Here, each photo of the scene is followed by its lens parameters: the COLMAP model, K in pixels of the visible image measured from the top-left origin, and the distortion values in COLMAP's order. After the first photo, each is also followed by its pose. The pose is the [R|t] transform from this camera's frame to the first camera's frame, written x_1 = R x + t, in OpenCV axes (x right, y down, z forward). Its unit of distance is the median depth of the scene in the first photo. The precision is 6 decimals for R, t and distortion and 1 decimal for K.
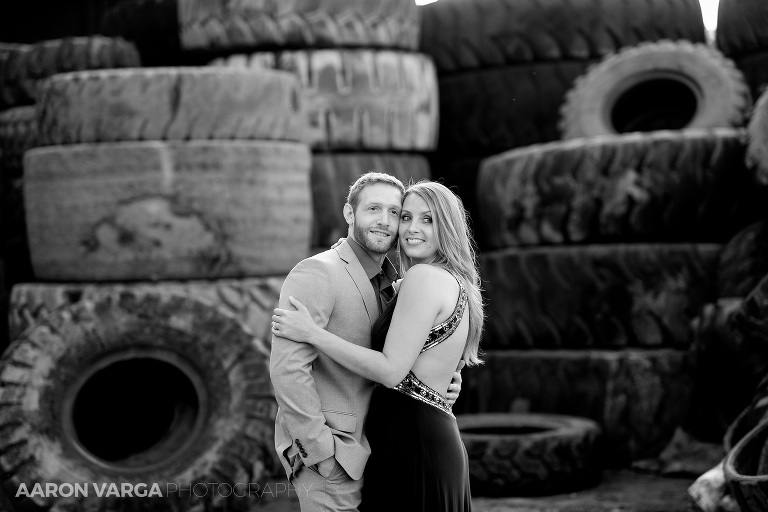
lens RADIAL K [[1860.3, 0, 384.0], [0, 1860.3, 256.0], [0, 0, 1]] dist [0.000092, -0.318915]
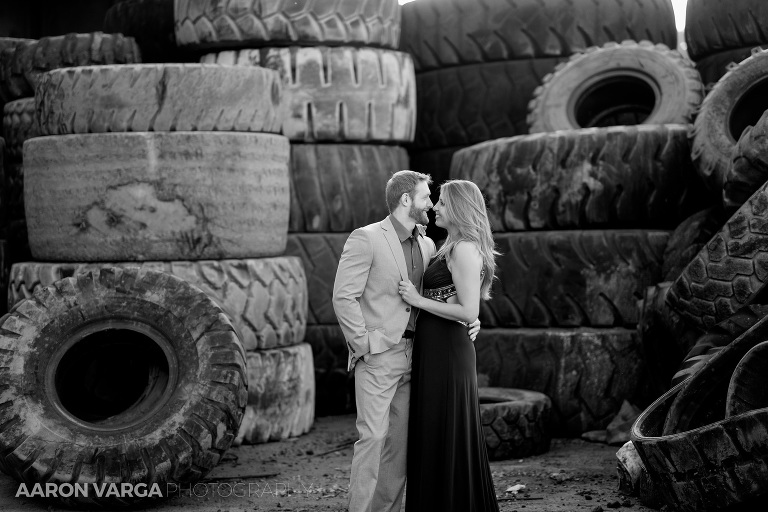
lens RADIAL K [[1860.3, 0, 384.0], [0, 1860.3, 256.0], [0, 0, 1]] dist [0.000092, -0.318915]
pose [[0.999789, 0.009145, -0.018395, 0.036963], [-0.009056, 0.999947, 0.004902, 0.004148], [0.018439, -0.004735, 0.999819, -0.075868]]
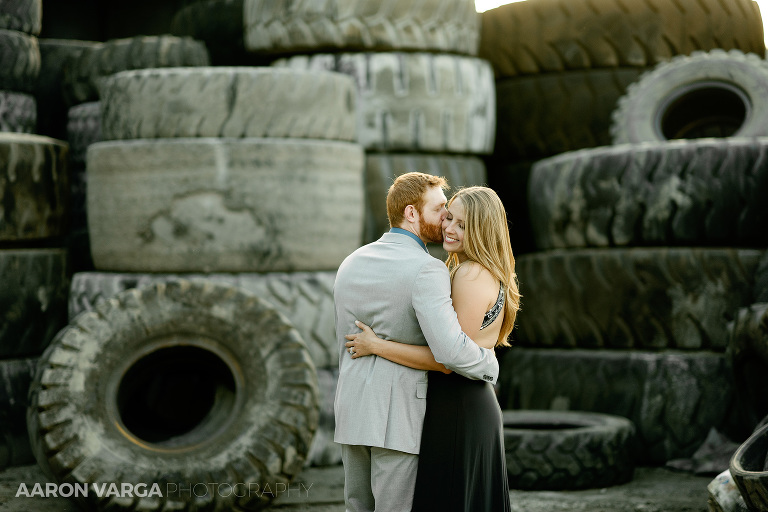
lens RADIAL K [[1860.3, 0, 384.0], [0, 1860.3, 256.0], [0, 0, 1]] dist [0.000092, -0.318915]
pose [[0.998396, 0.023805, -0.051369, 0.027382], [-0.023900, 0.999714, -0.001245, 0.002915], [0.051325, 0.002471, 0.998679, -0.029297]]
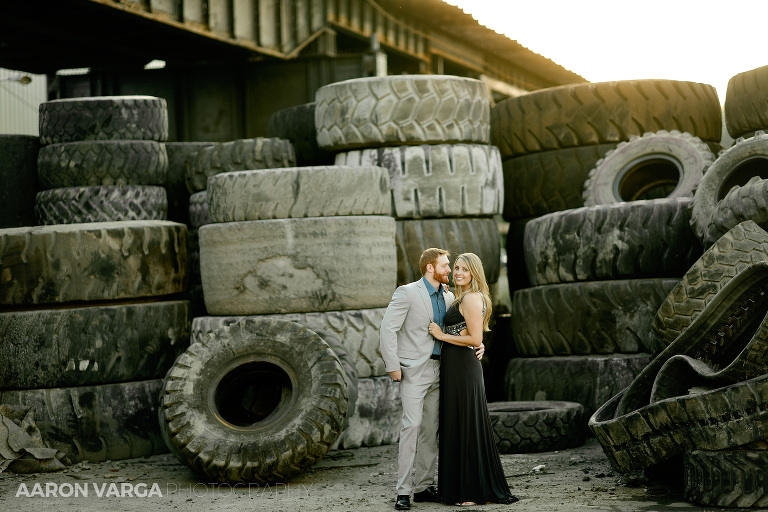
lens RADIAL K [[1860.3, 0, 384.0], [0, 1860.3, 256.0], [0, 0, 1]] dist [0.000092, -0.318915]
pose [[0.989913, -0.024046, -0.139624, 0.158368], [0.021295, 0.999549, -0.021166, 0.001193], [0.140070, 0.017980, 0.989978, -0.437966]]
